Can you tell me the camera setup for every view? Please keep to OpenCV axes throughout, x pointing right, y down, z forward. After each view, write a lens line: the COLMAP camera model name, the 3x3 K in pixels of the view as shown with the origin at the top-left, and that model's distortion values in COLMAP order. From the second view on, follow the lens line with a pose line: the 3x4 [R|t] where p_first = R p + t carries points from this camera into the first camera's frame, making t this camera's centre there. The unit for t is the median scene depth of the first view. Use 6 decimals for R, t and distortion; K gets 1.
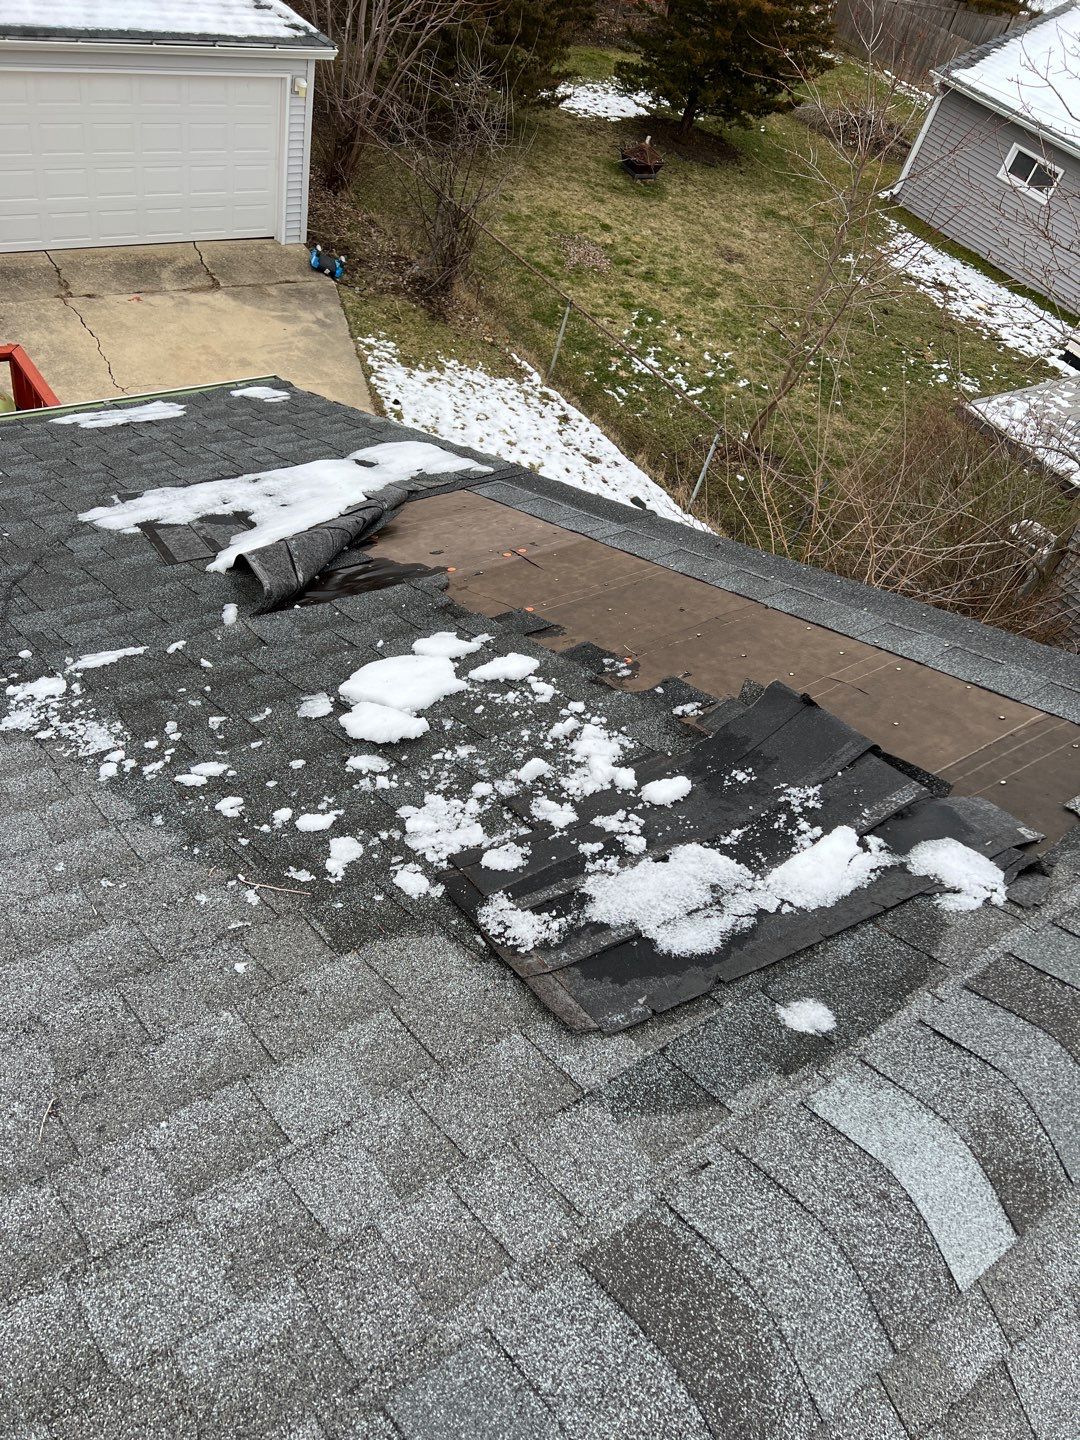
lens RADIAL K [[1077.6, 0, 539.0], [0, 1077.6, 729.9], [0, 0, 1]] dist [0.037424, -0.038728]
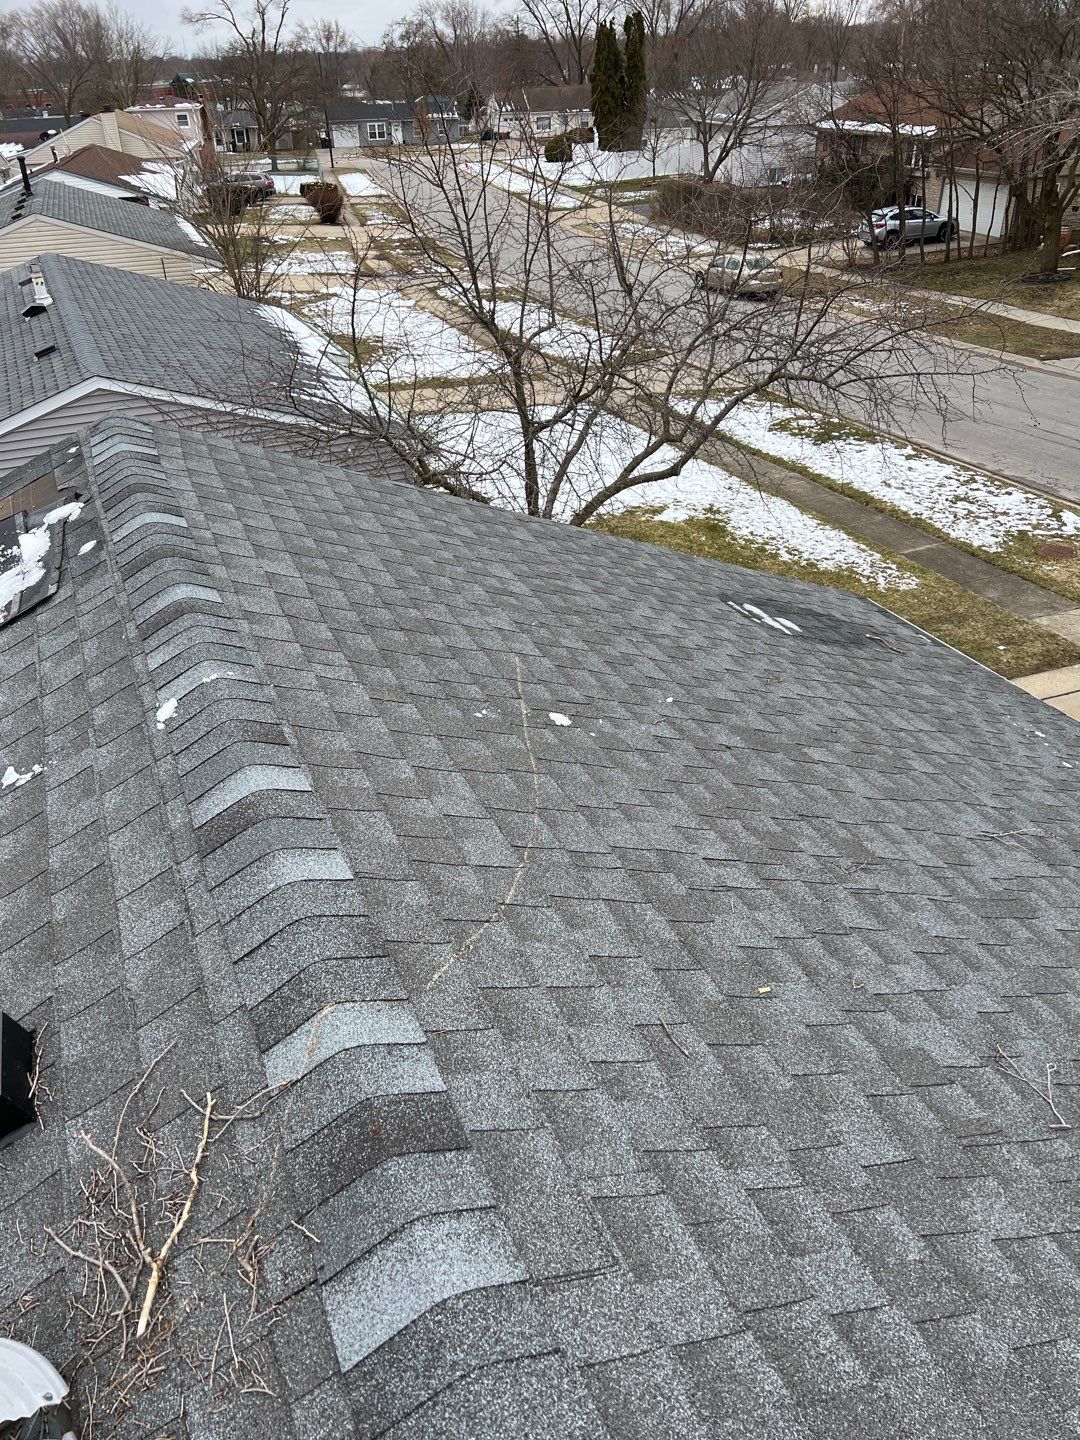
lens RADIAL K [[1068.3, 0, 537.2], [0, 1068.3, 745.4], [0, 0, 1]] dist [0.049932, -0.052577]
pose [[0.195020, -0.710119, 0.676533, -0.191908], [0.762669, 0.543501, 0.350633, 0.051654], [-0.616688, 0.447590, 0.647579, -0.133624]]
